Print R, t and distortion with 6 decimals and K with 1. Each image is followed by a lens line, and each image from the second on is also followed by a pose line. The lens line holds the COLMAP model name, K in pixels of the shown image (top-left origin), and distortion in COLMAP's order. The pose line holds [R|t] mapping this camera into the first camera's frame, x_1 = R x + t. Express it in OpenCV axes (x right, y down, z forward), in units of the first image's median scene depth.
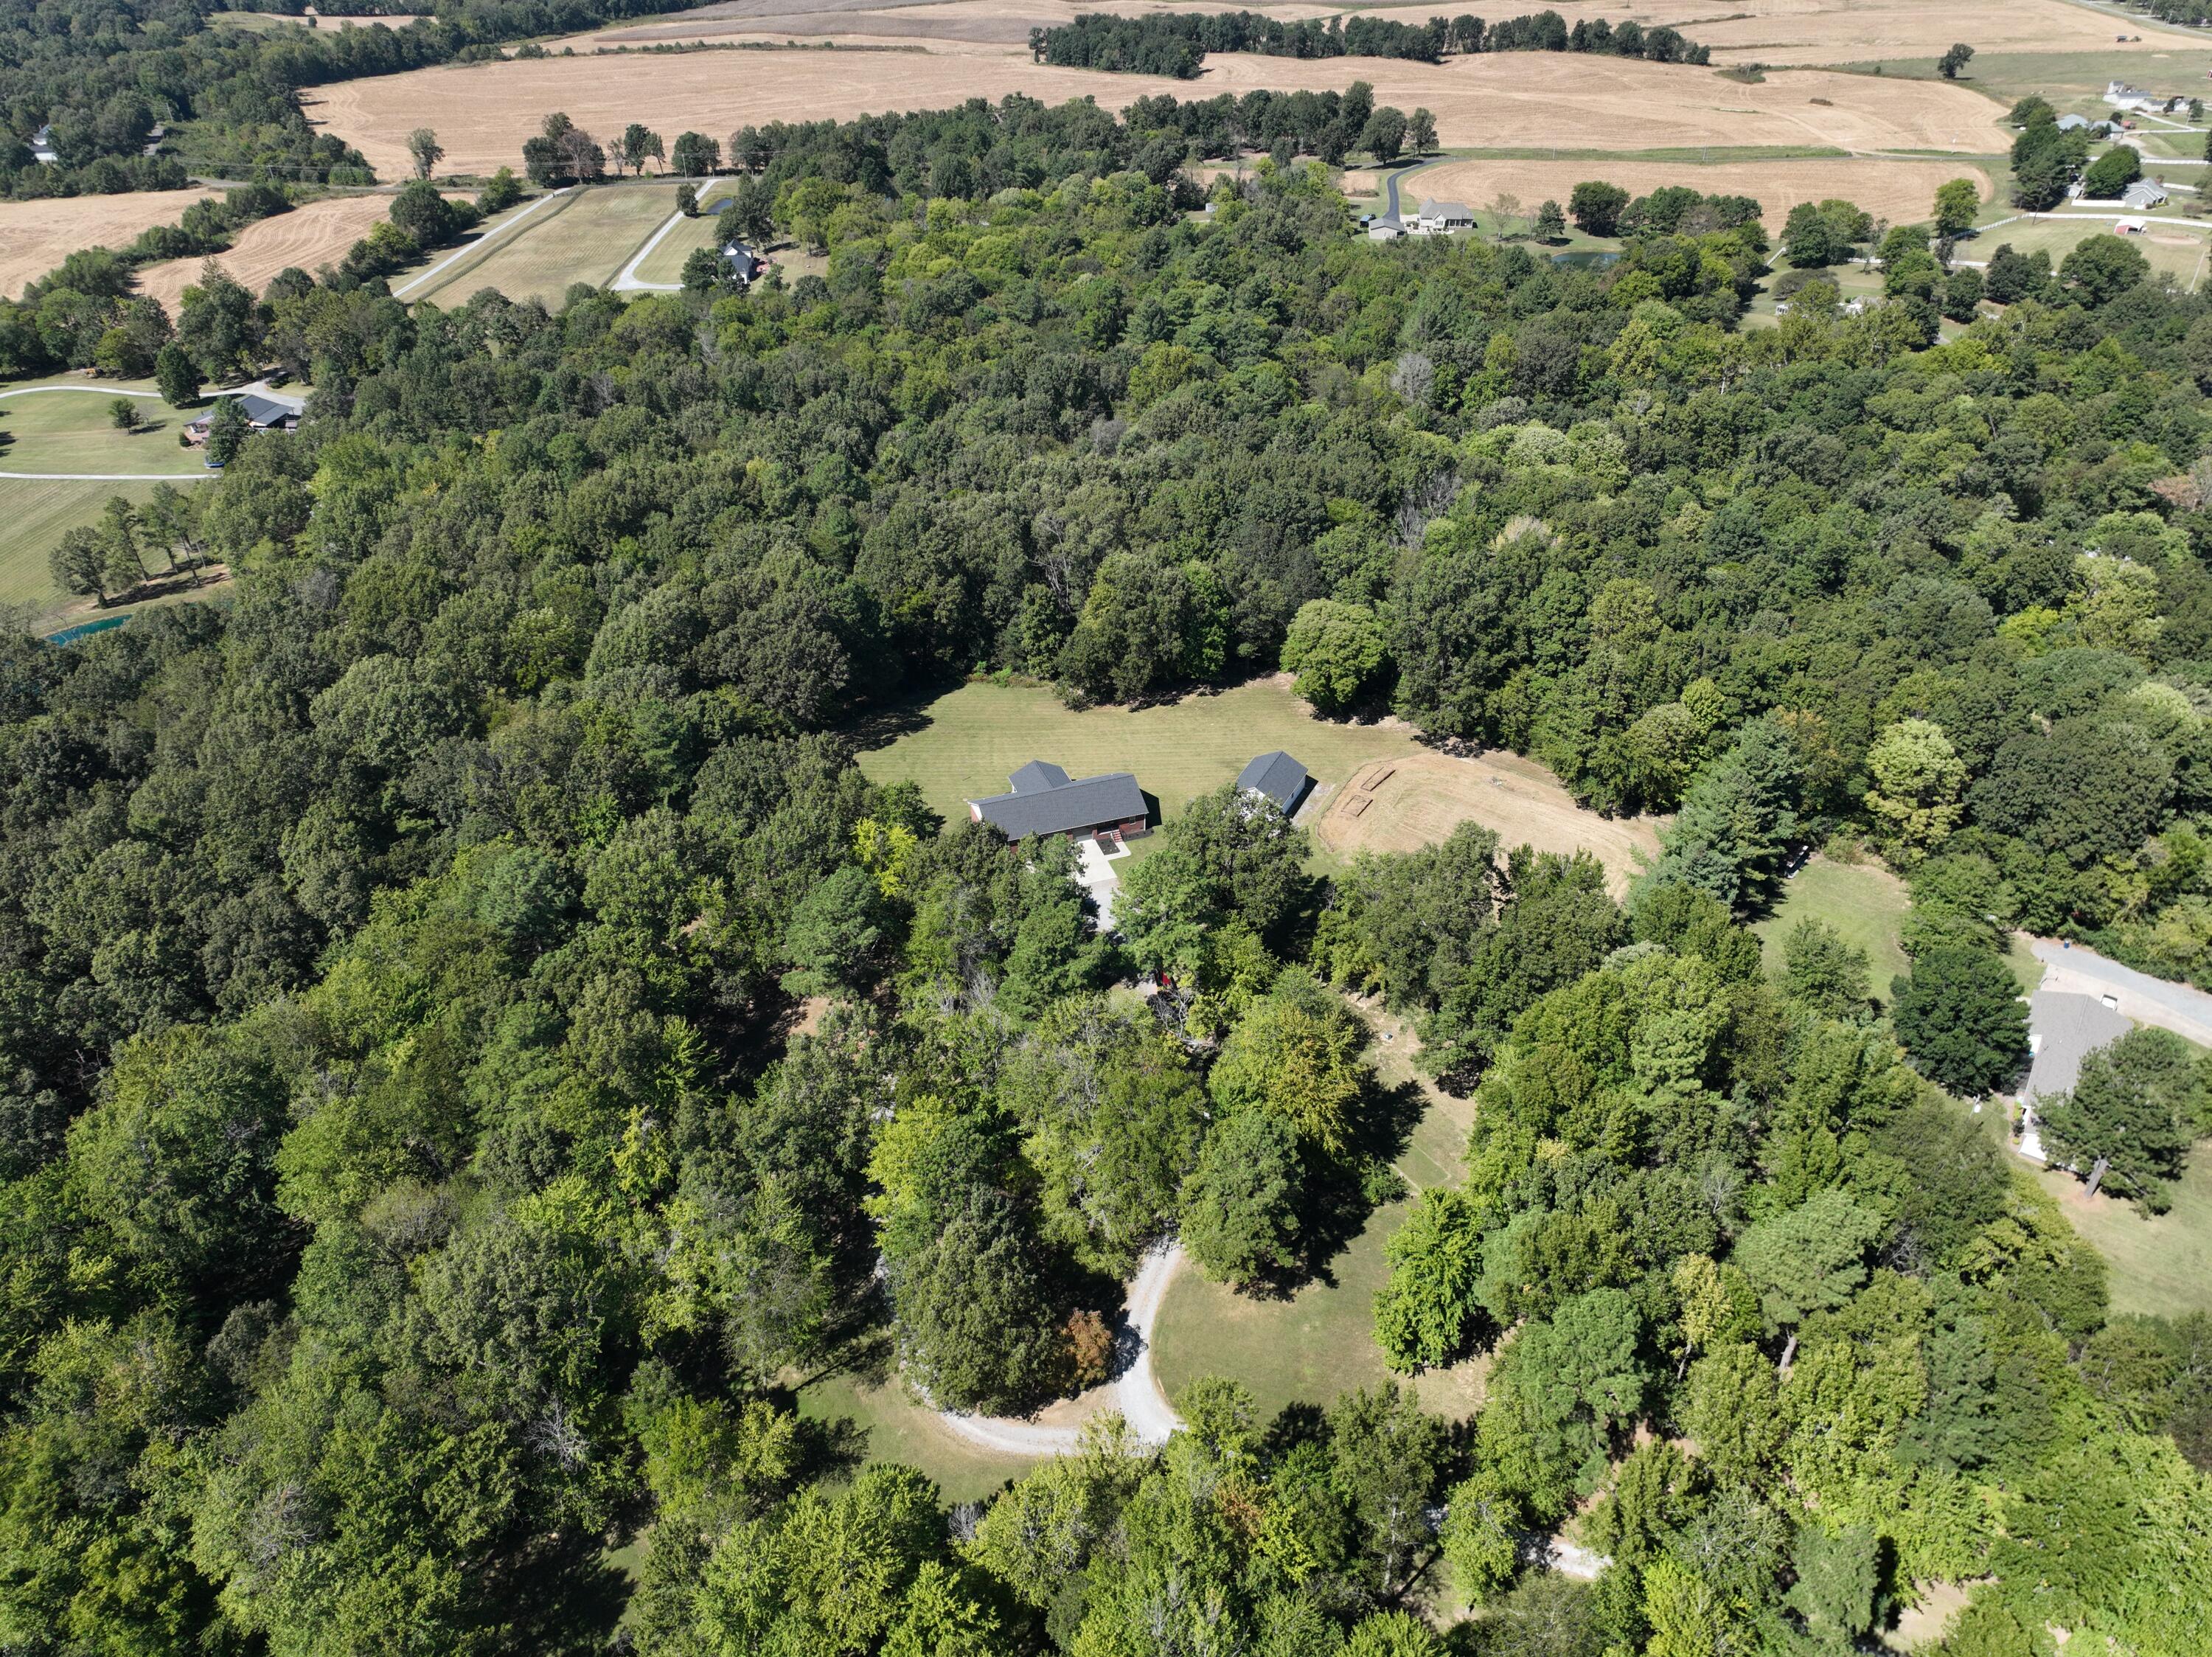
lens RADIAL K [[1546.4, 0, 1106.0], [0, 1546.4, 828.5], [0, 0, 1]] dist [0.006262, 0.005763]
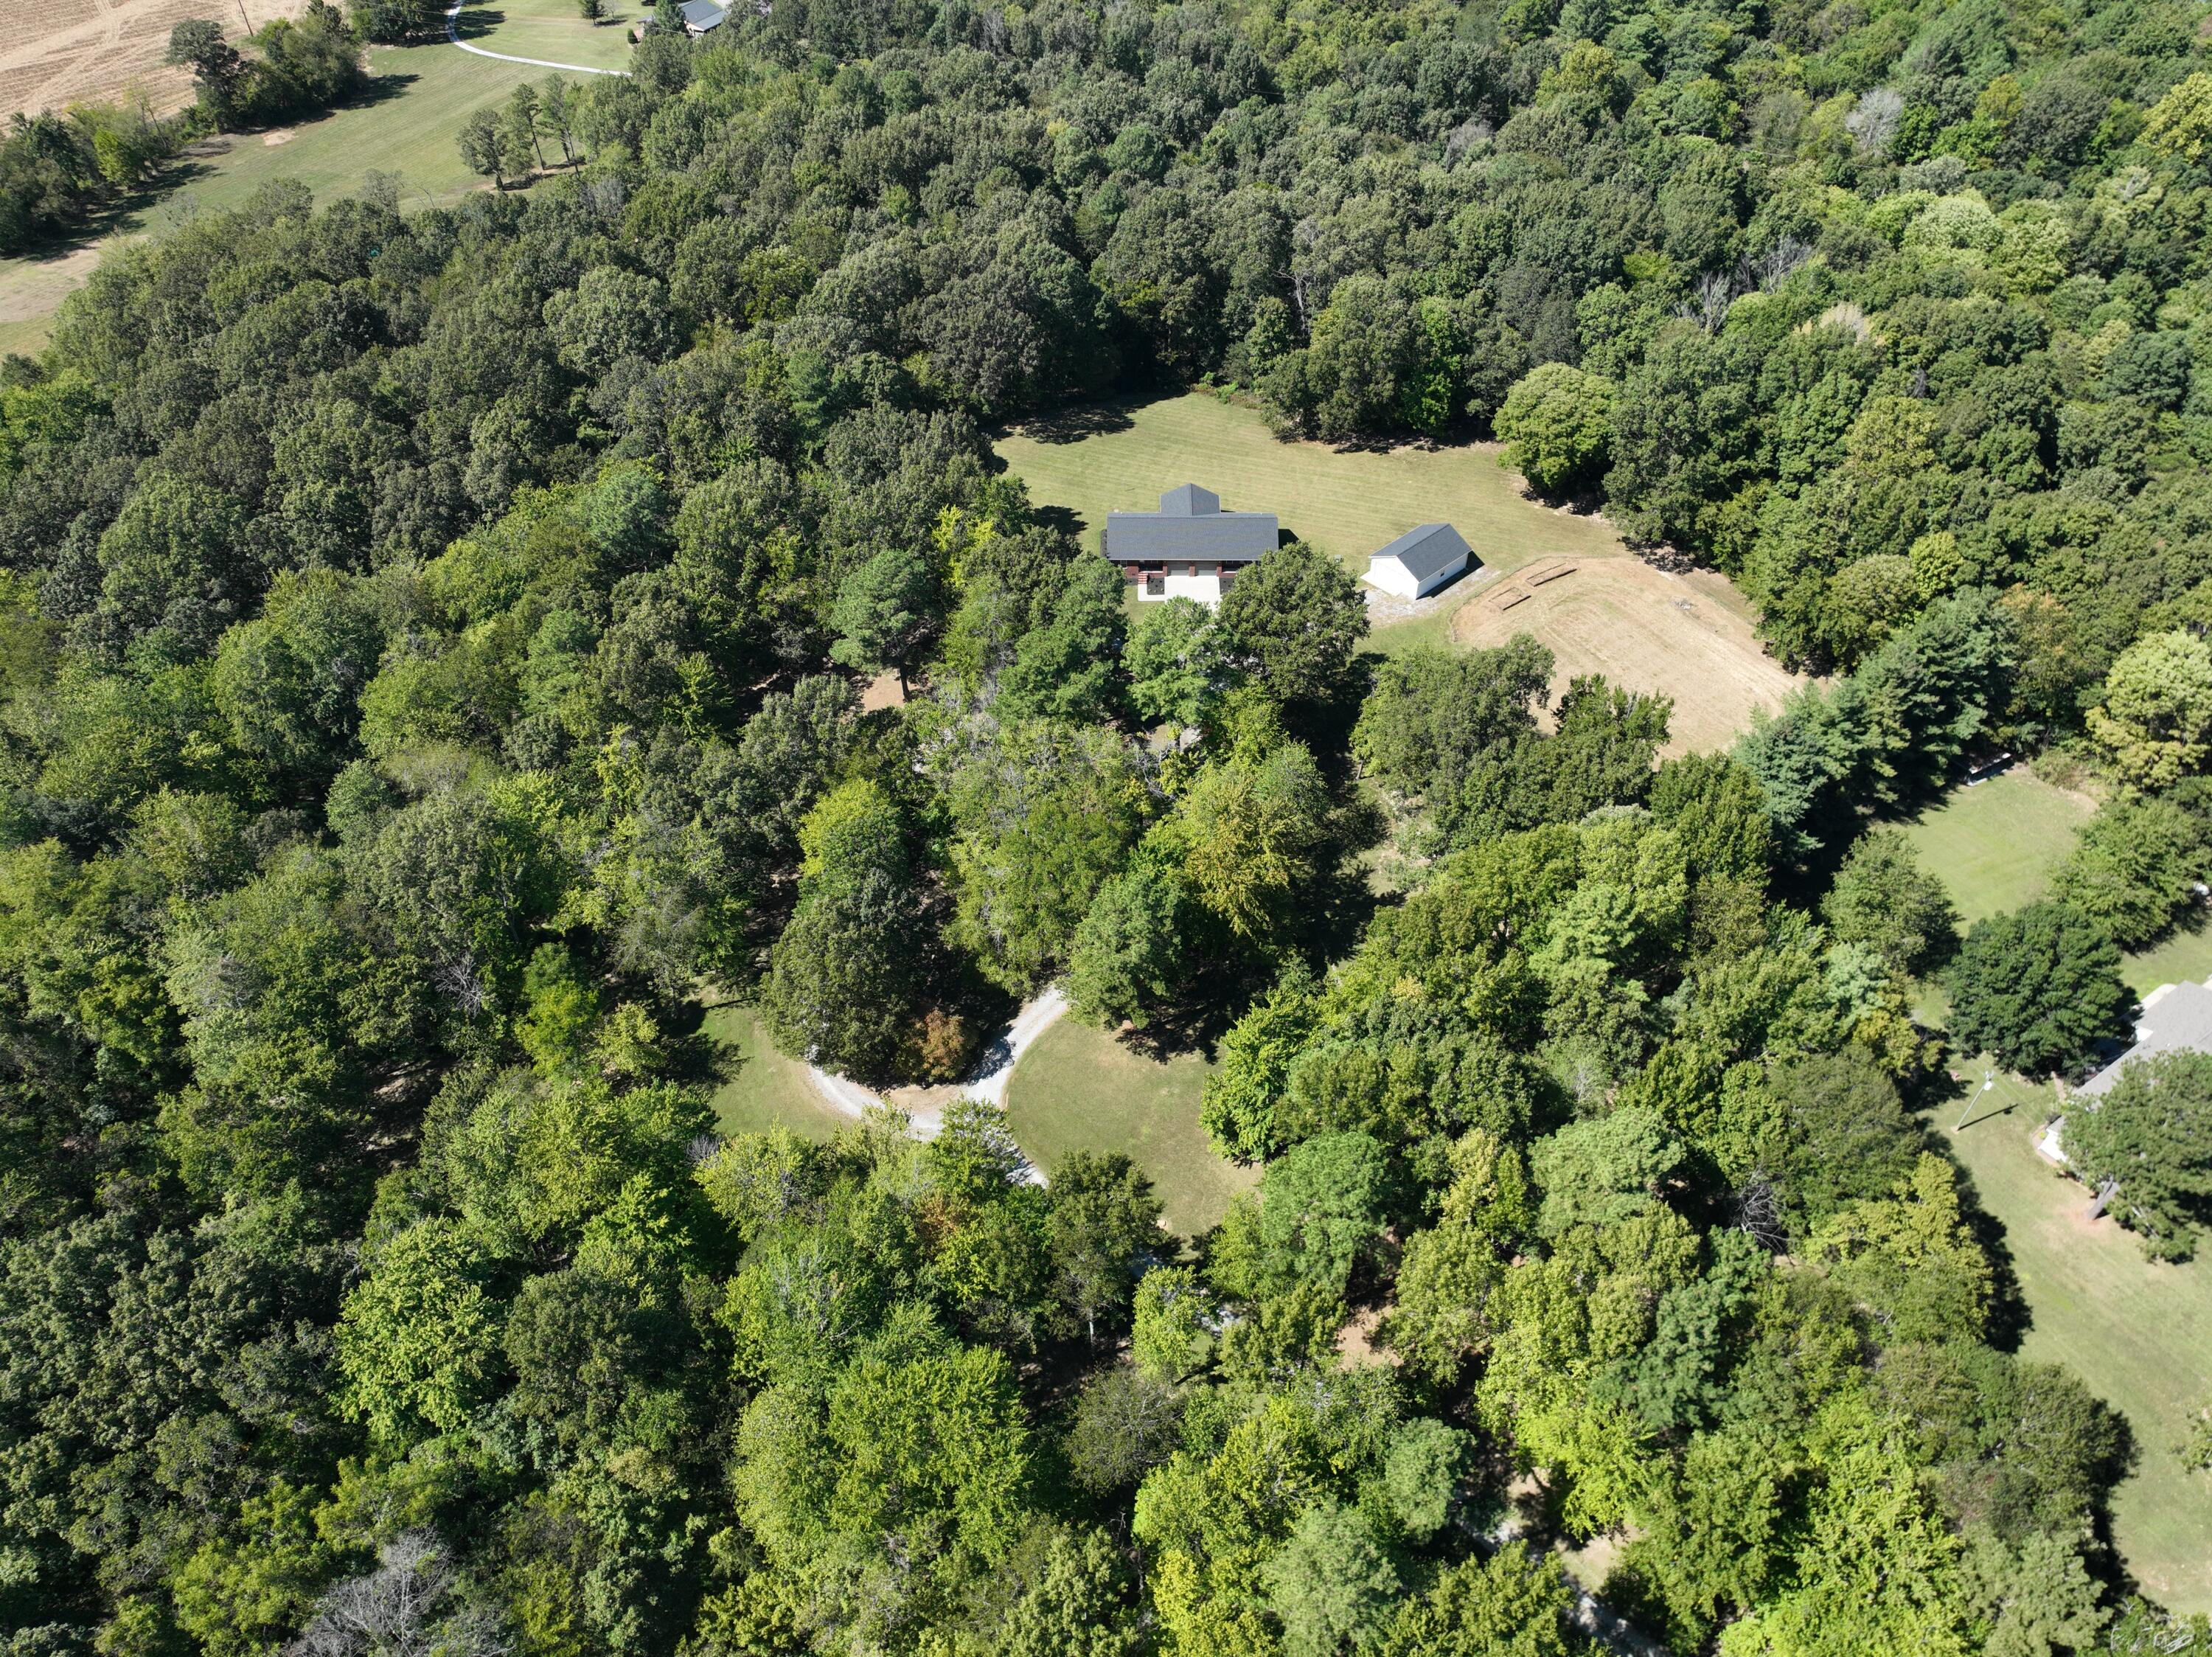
lens RADIAL K [[1546.3, 0, 1106.0], [0, 1546.3, 828.5], [0, 0, 1]] dist [-0.006083, 0.022026]
pose [[0.933421, 0.245660, -0.261491, 0.217002], [-0.193774, 0.958562, 0.208832, -0.029744], [0.301957, -0.144259, 0.942344, 0.046911]]
